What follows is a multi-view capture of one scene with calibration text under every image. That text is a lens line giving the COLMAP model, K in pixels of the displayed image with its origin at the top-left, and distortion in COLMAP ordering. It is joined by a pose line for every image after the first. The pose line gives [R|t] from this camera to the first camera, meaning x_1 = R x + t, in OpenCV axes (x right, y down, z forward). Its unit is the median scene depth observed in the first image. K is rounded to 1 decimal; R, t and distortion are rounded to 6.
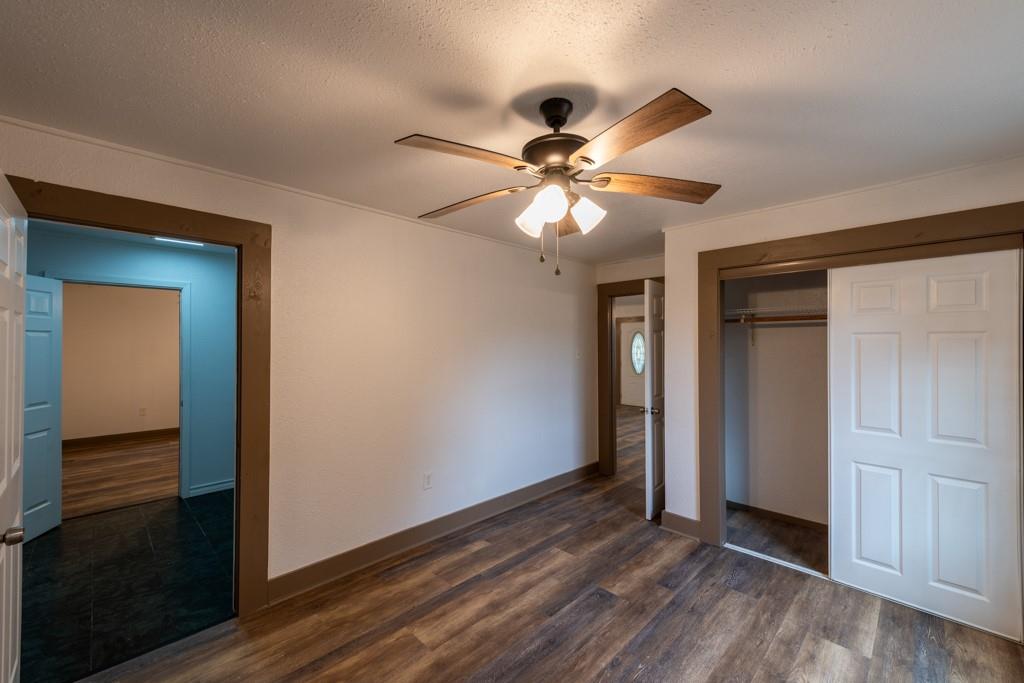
lens RADIAL K [[406.9, 0, 514.4], [0, 406.9, 341.2], [0, 0, 1]] dist [0.013722, -0.000301]
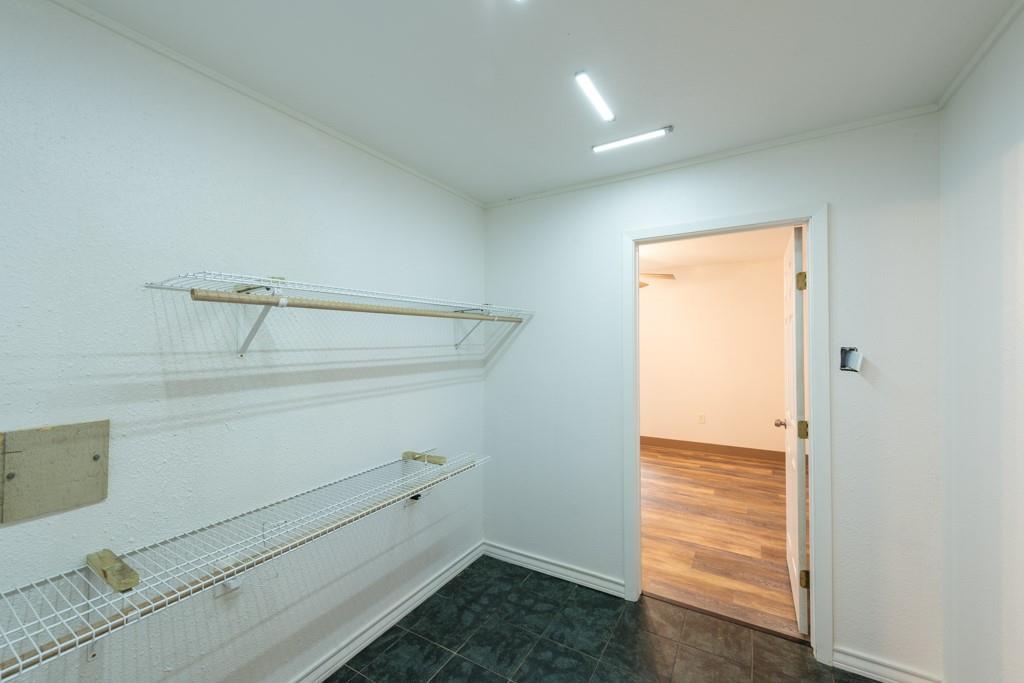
lens RADIAL K [[406.9, 0, 513.5], [0, 406.9, 336.0], [0, 0, 1]] dist [0.013722, -0.000301]
pose [[-0.246184, -0.004934, 0.969211, -1.834417], [-0.005118, 0.999980, 0.003791, 0.025609], [-0.969210, -0.004027, -0.246204, 1.805780]]
